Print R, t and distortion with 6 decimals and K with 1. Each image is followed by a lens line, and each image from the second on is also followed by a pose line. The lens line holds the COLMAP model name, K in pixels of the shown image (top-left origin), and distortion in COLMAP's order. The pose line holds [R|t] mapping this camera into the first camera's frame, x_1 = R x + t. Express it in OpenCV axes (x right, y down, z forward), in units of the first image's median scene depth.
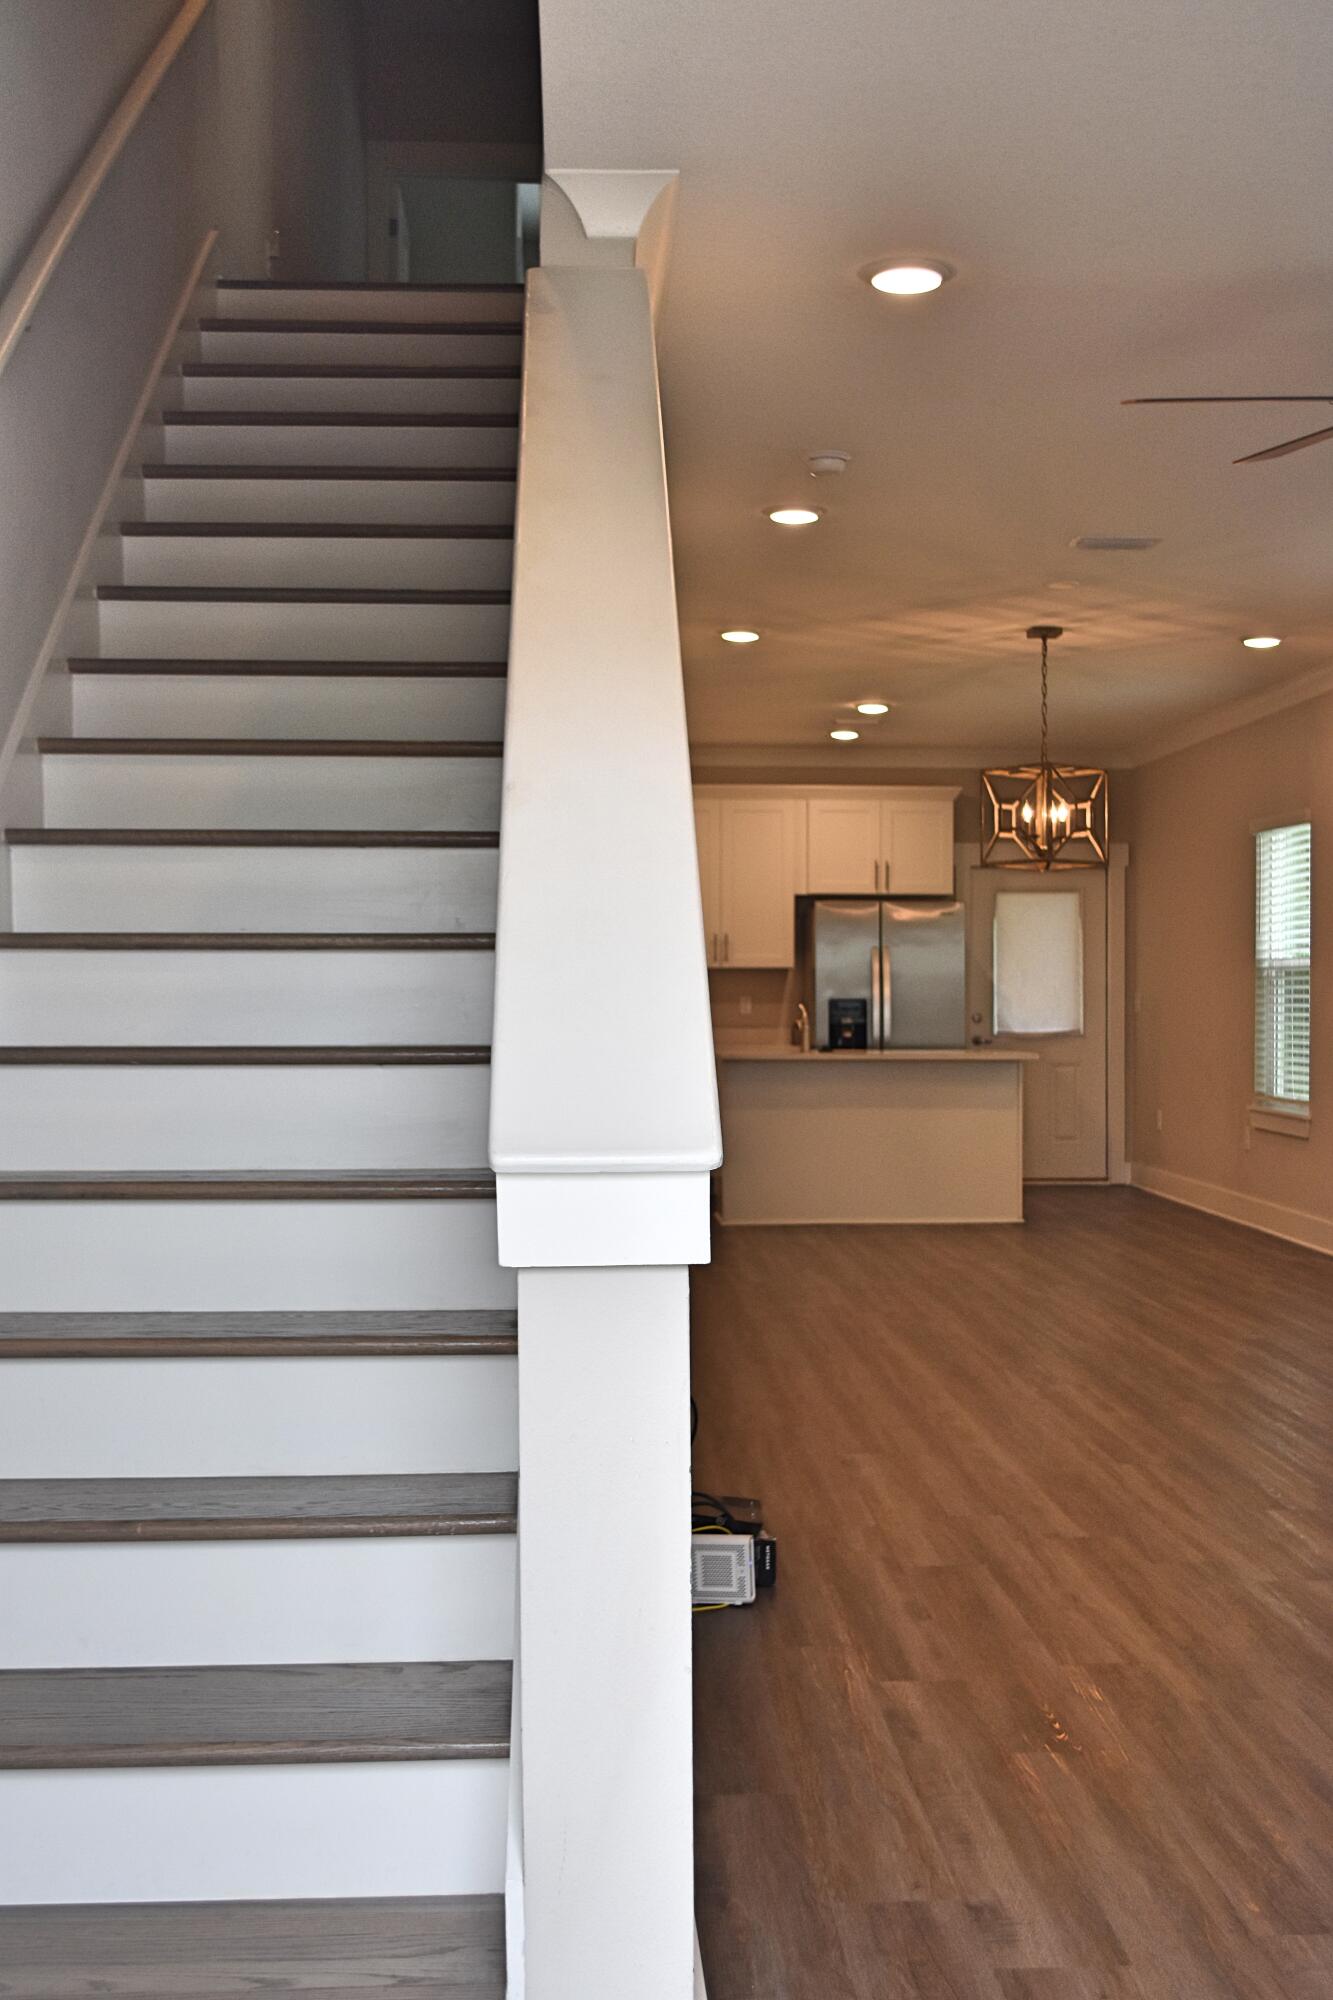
lens RADIAL K [[2293.4, 0, 678.1], [0, 2293.4, 1030.5], [0, 0, 1]] dist [-0.047531, 0.000000]
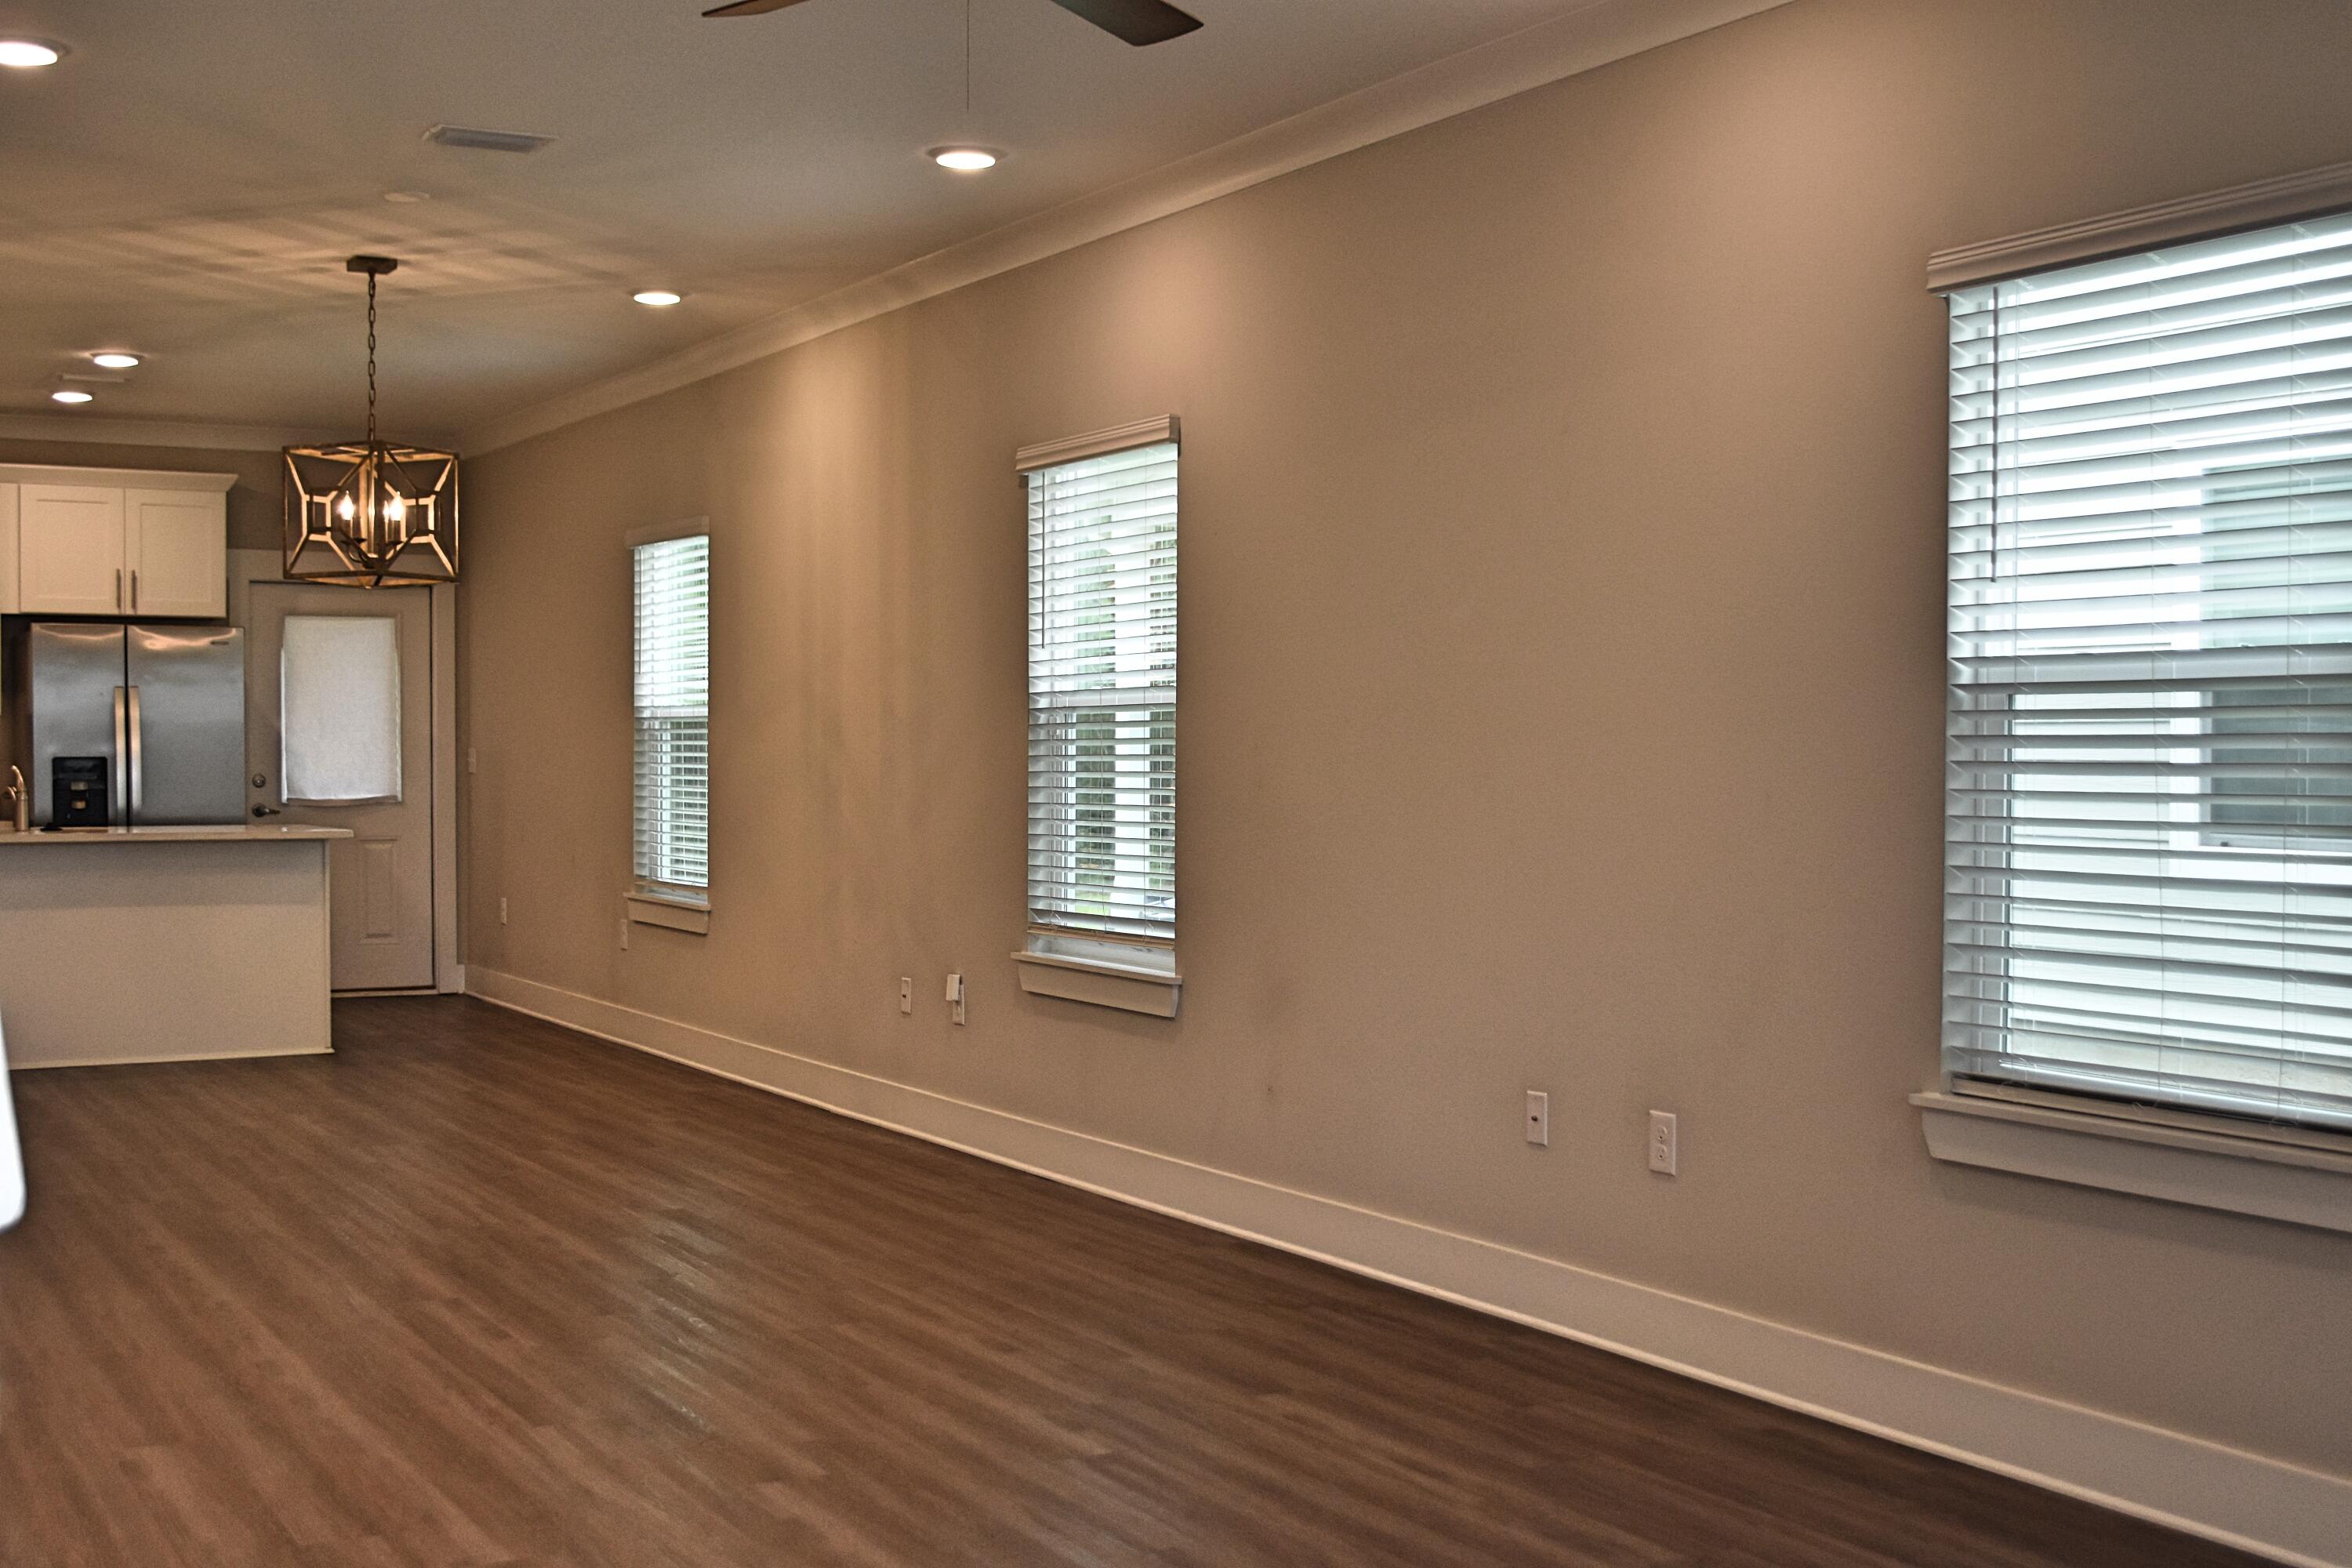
lens RADIAL K [[2697.0, 0, 1159.5], [0, 2697.0, 813.8], [0, 0, 1]] dist [-0.047531, 0.000000]
pose [[0.893075, -0.010617, 0.449782, -0.003424], [0.005464, 0.999904, 0.012753, -0.005569], [-0.449874, -0.008932, 0.893047, 0.097937]]
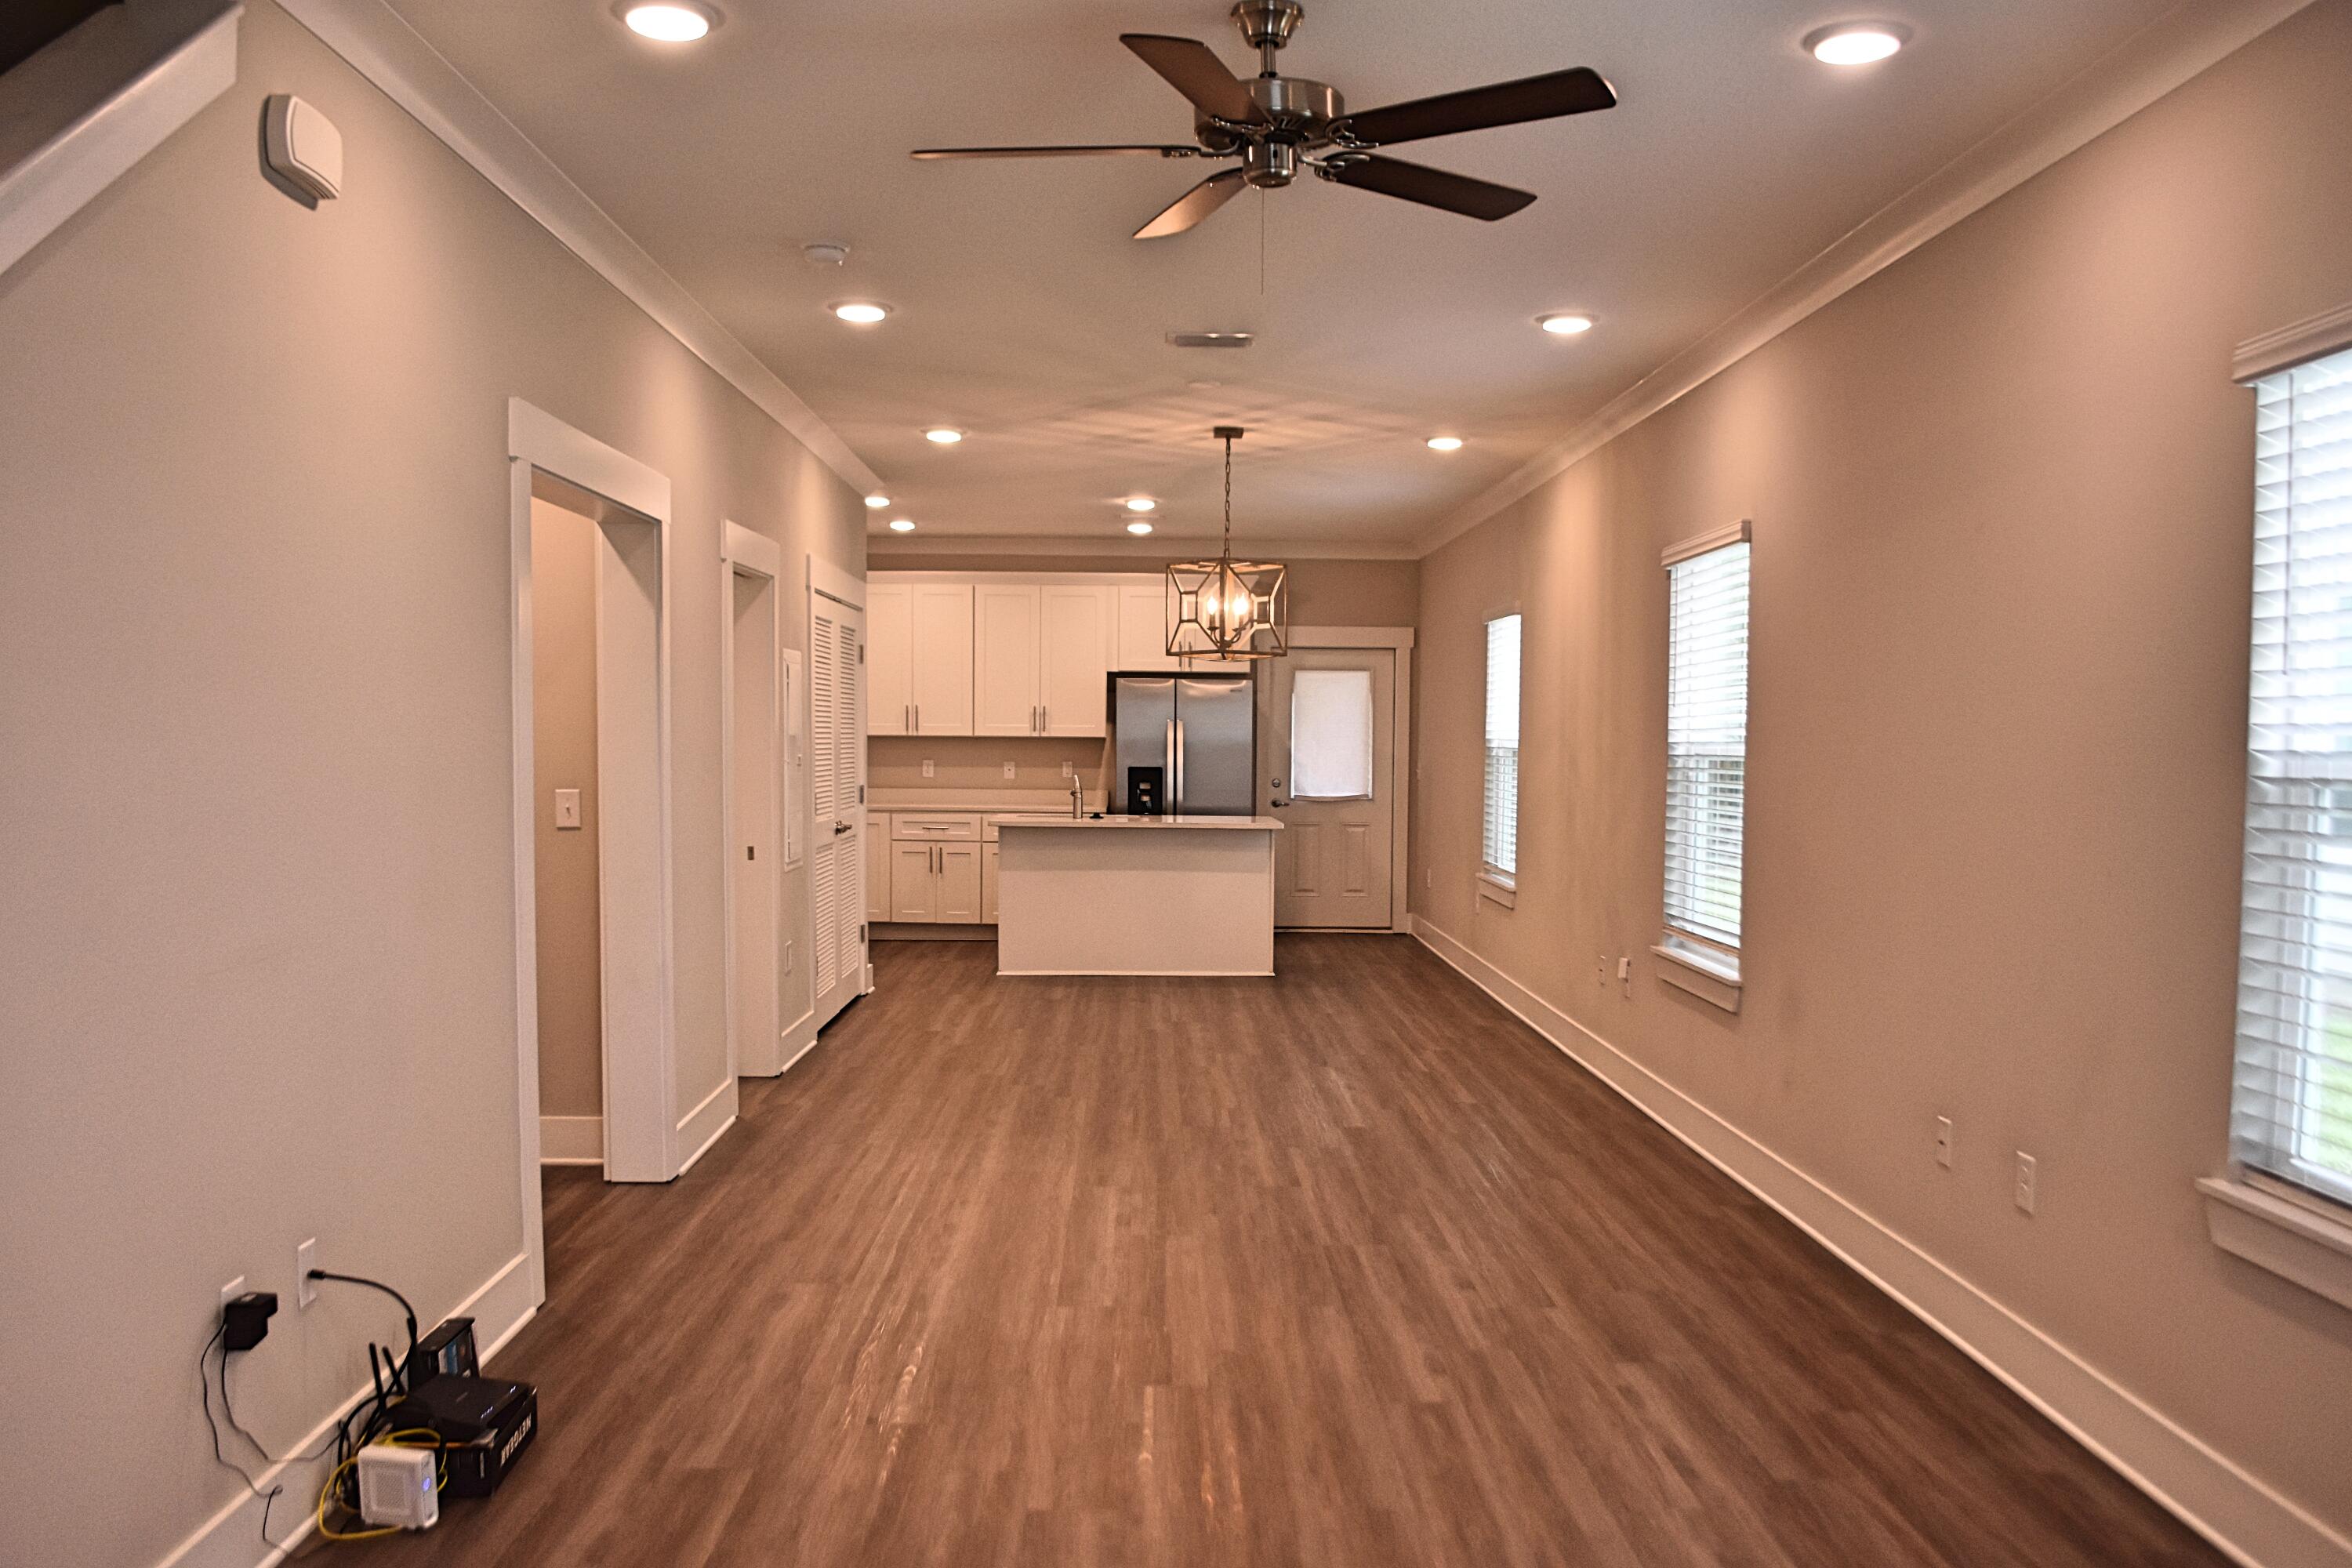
lens RADIAL K [[1838.8, 0, 1188.5], [0, 1838.8, 834.5], [0, 0, 1]] dist [-0.075602, 0.008486]
pose [[0.999651, 0.011585, -0.023735, 0.144927], [-0.010623, 0.999134, 0.040238, -0.021081], [0.024181, -0.039972, 0.998908, 0.136527]]
